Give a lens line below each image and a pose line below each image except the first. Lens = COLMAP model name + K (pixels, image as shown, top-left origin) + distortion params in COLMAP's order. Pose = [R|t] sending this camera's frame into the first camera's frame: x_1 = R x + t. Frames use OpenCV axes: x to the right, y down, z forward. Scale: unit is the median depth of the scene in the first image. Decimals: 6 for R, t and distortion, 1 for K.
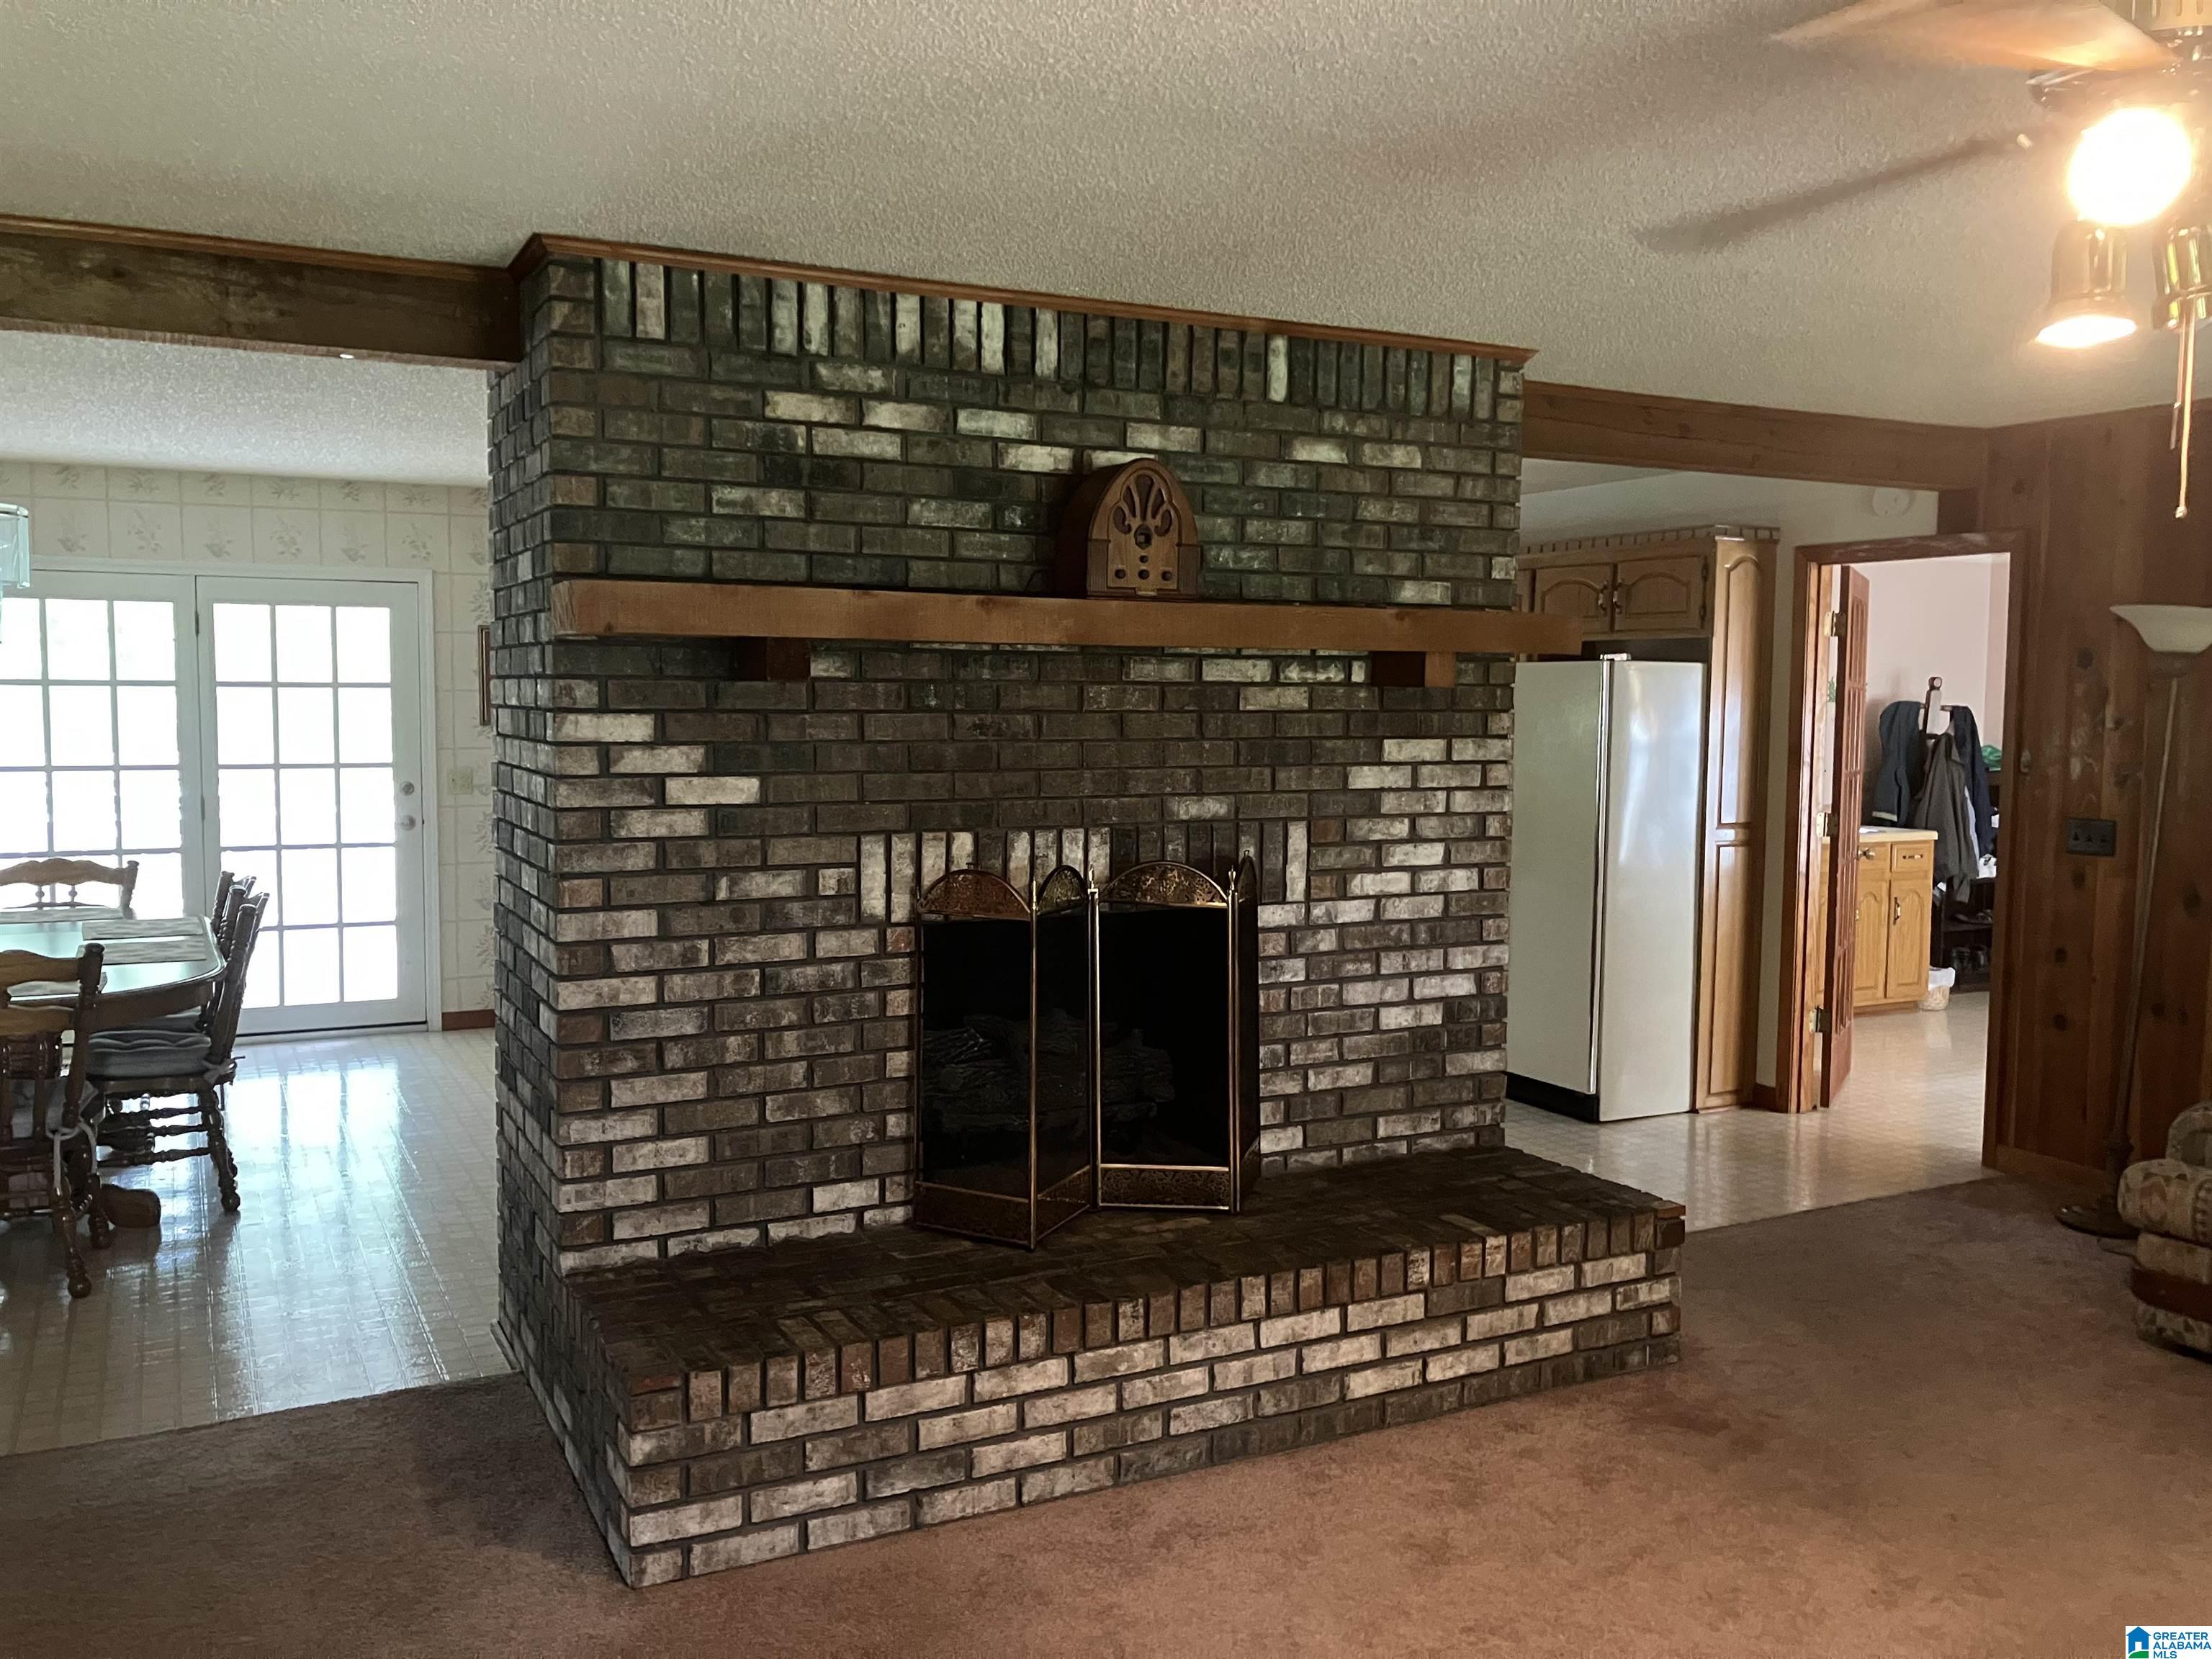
lens RADIAL K [[1782.5, 0, 1106.0], [0, 1782.5, 829.5], [0, 0, 1]] dist [-0.010204, 0.001359]
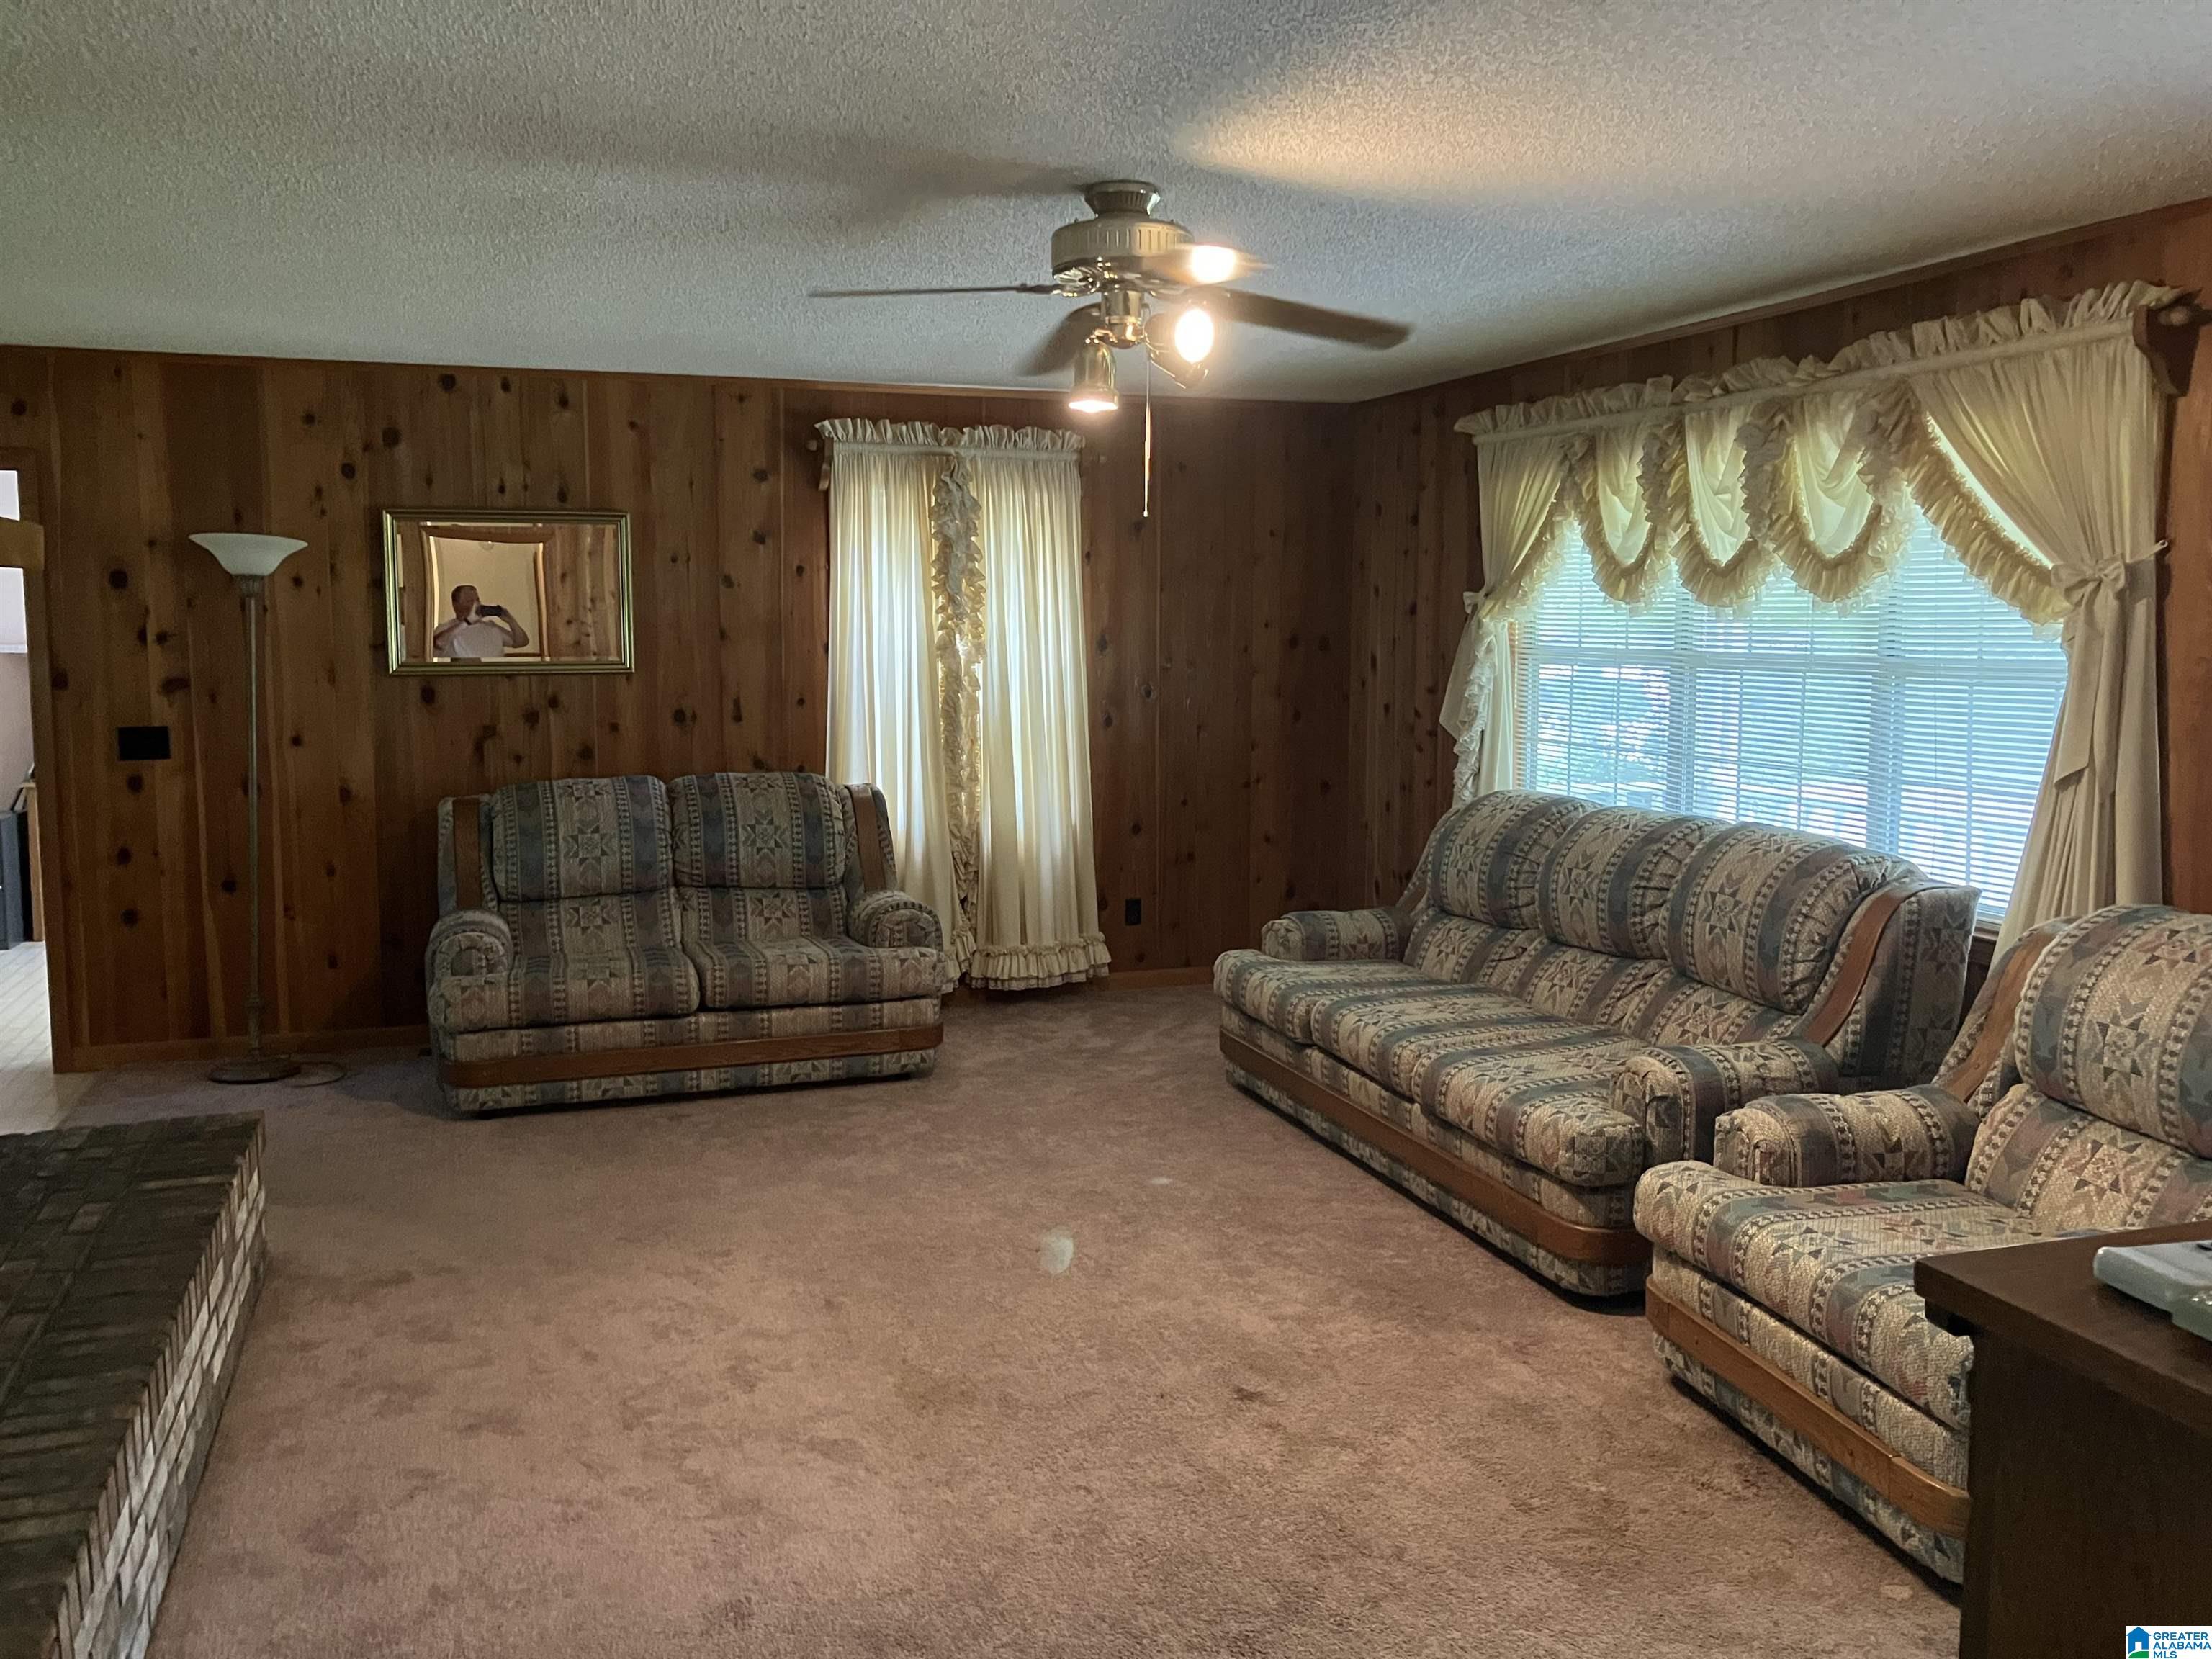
lens RADIAL K [[1782.5, 0, 1106.0], [0, 1782.5, 829.5], [0, 0, 1]] dist [-0.010204, 0.001359]
pose [[0.139750, -0.127798, 0.981905, -1.431232], [0.077613, 0.989999, 0.117806, -0.084462], [-0.987140, 0.059746, 0.148271, 0.830203]]
